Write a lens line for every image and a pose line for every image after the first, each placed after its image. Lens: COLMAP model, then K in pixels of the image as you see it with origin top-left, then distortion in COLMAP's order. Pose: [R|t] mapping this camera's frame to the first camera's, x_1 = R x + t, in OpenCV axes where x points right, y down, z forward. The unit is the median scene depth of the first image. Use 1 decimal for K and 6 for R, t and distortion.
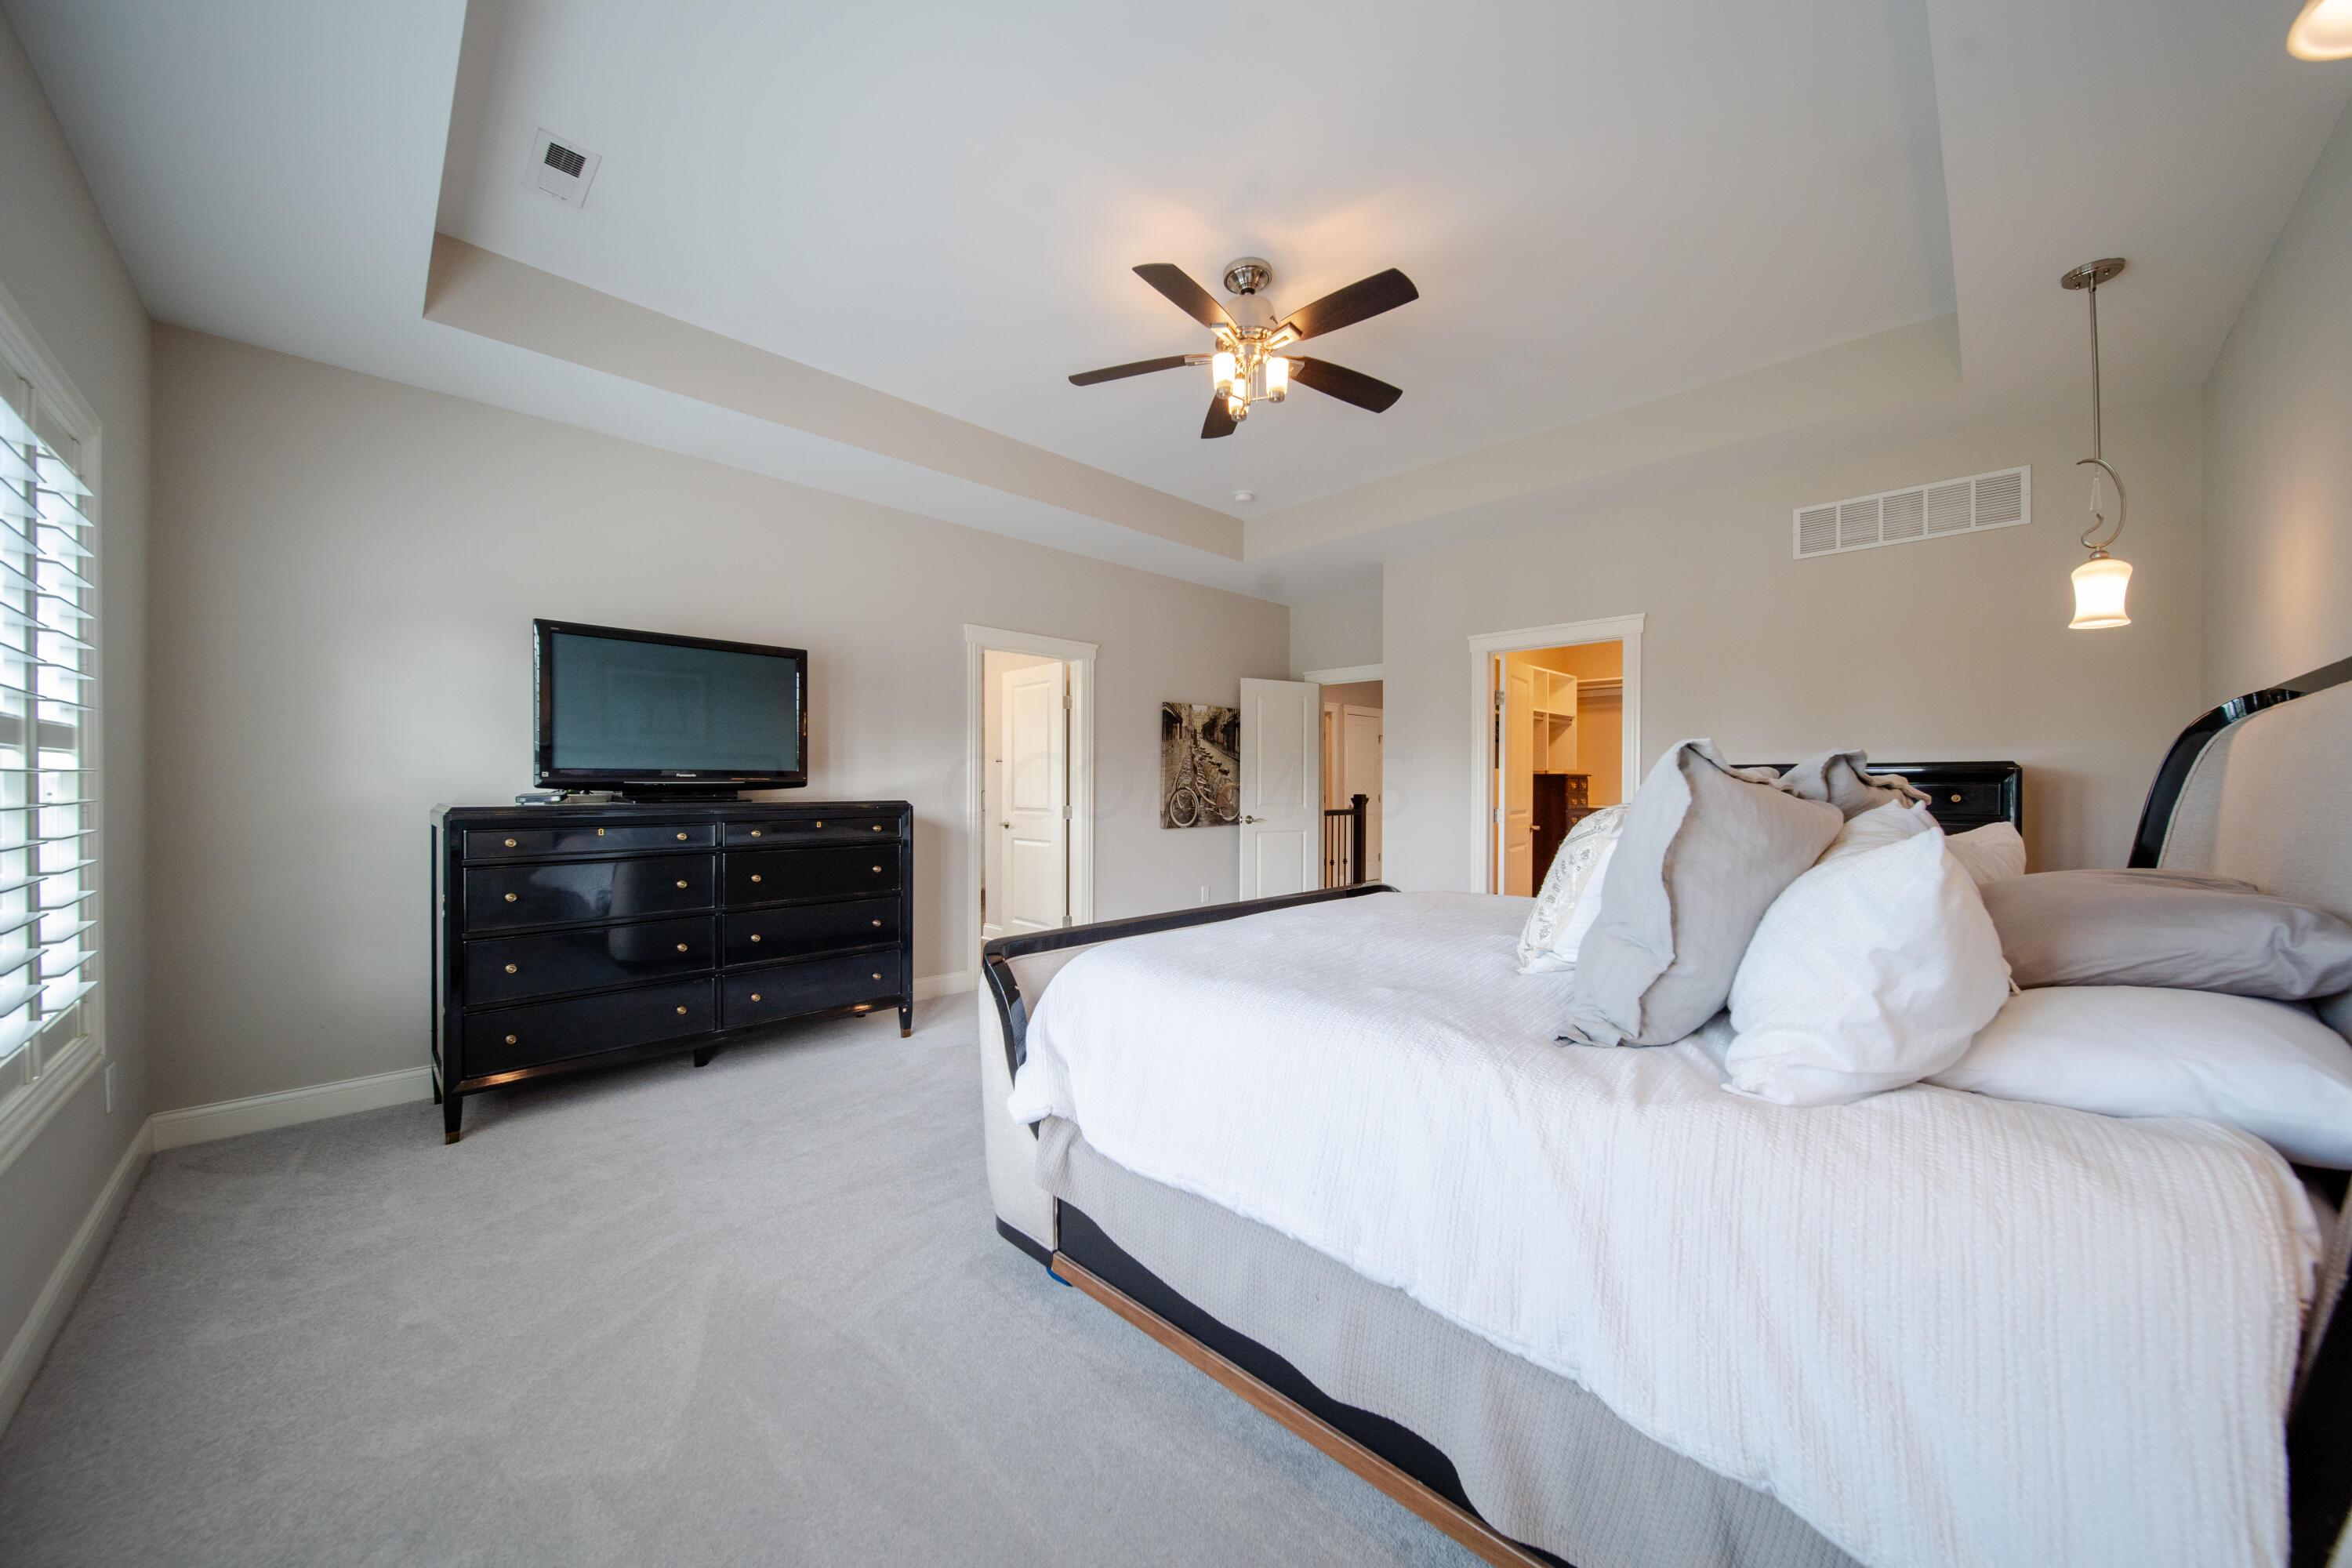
lens RADIAL K [[824.3, 0, 1175.0], [0, 824.3, 784.0], [0, 0, 1]] dist [-0.007352, -0.000180]
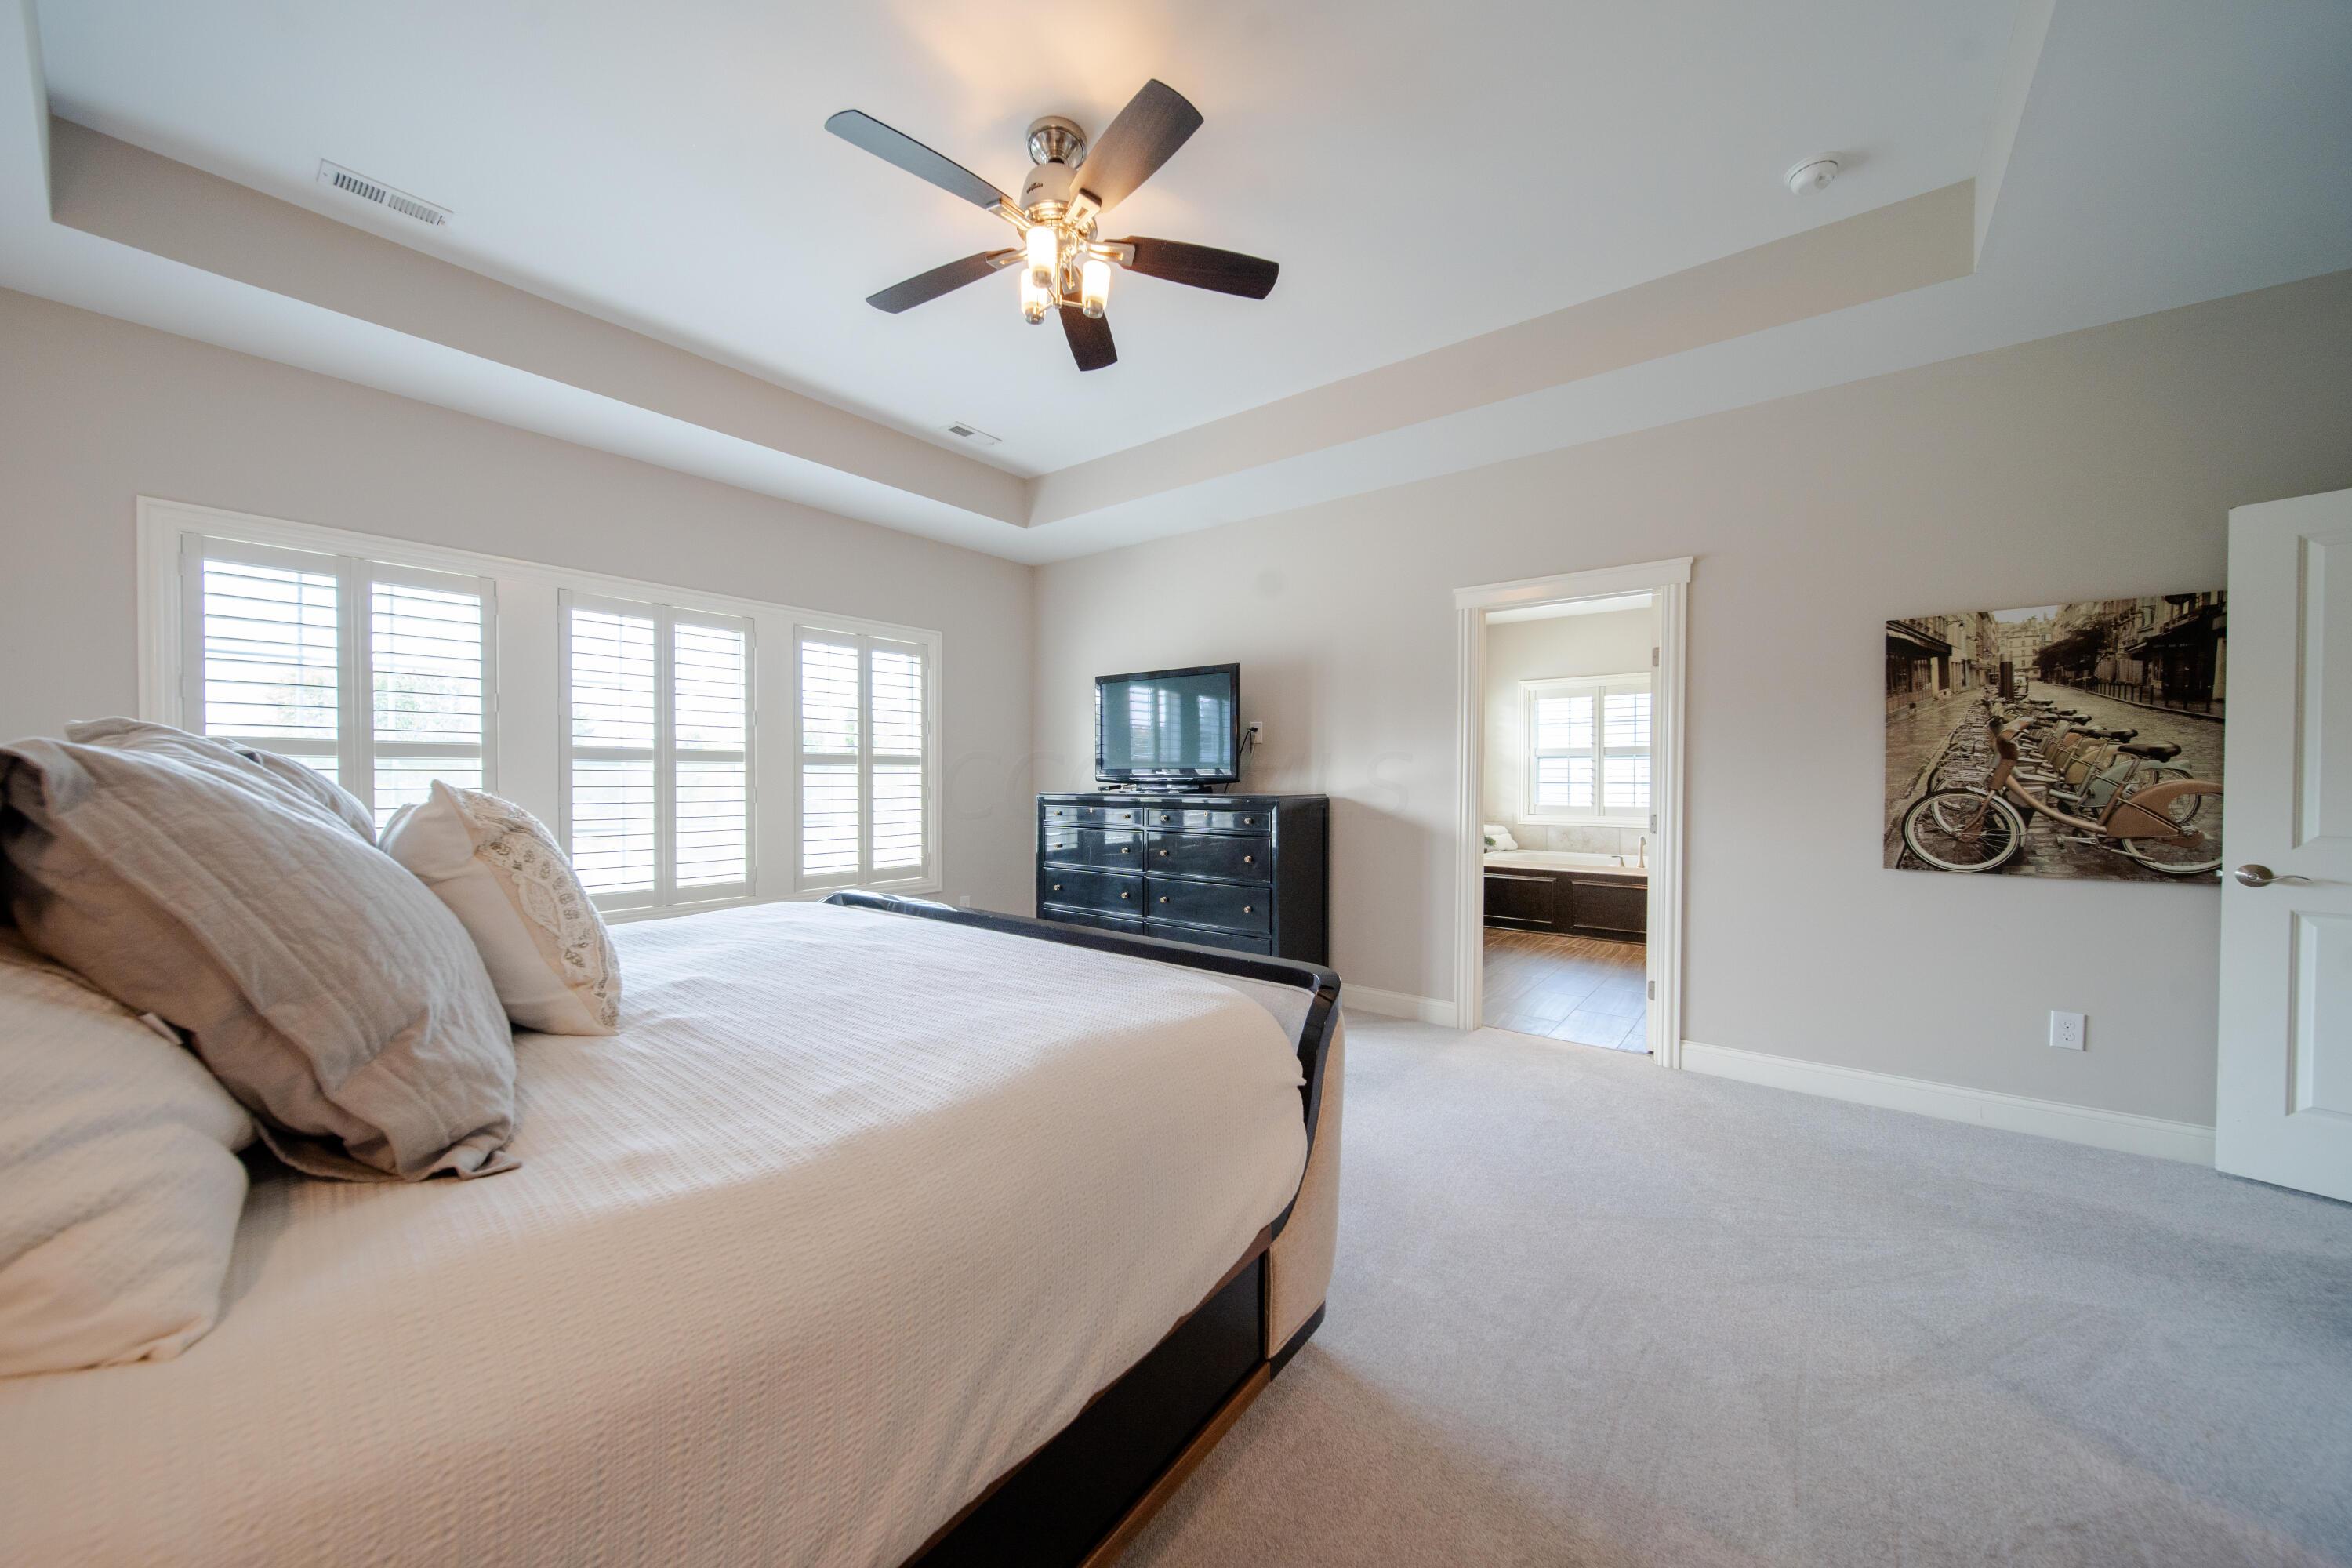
lens RADIAL K [[824.3, 0, 1179.3], [0, 824.3, 787.3], [0, 0, 1]] dist [-0.007352, -0.000180]
pose [[0.117014, 0.009830, -0.993082, 0.425928], [-0.001334, 0.999952, 0.009741, -0.000438], [0.993129, 0.000185, 0.117021, 0.485288]]
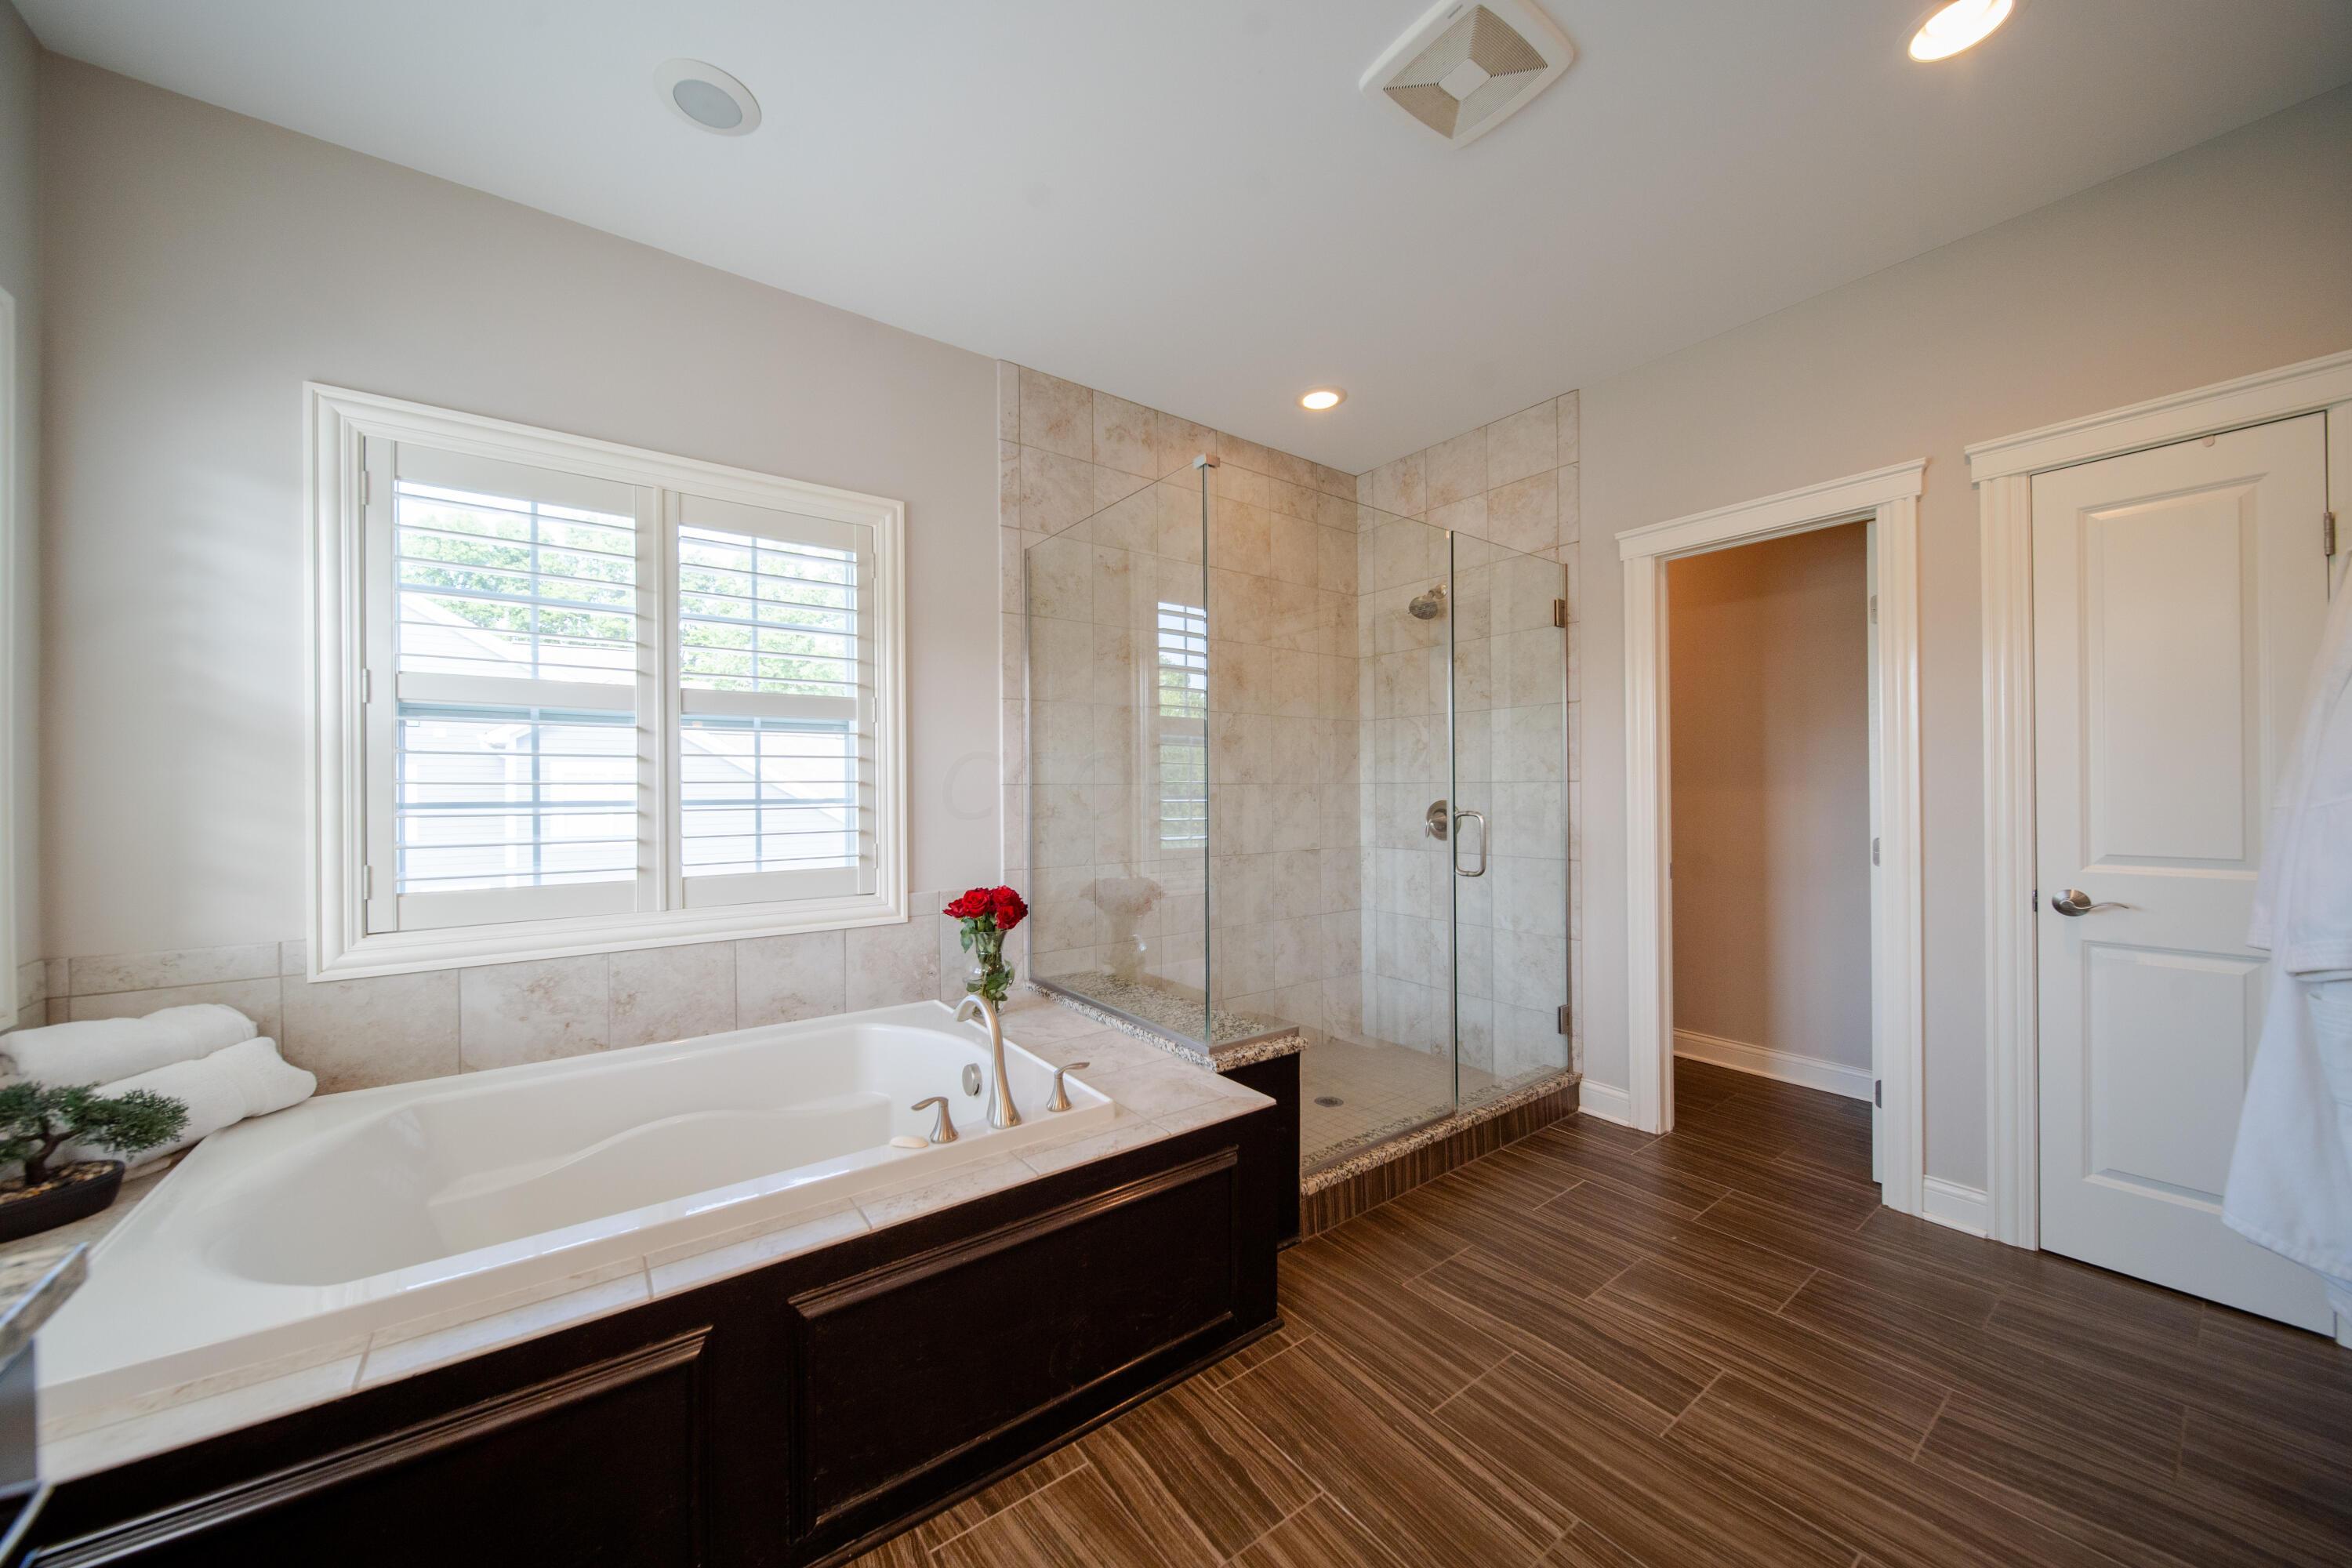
lens RADIAL K [[824.3, 0, 1174.2], [0, 824.3, 787.8], [0, 0, 1]] dist [-0.007352, -0.000180]
pose [[0.988272, -0.006021, -0.152588, 0.003057], [0.006045, 0.999982, -0.000308, -0.000985], [0.152587, -0.000618, 0.988290, 0.697090]]
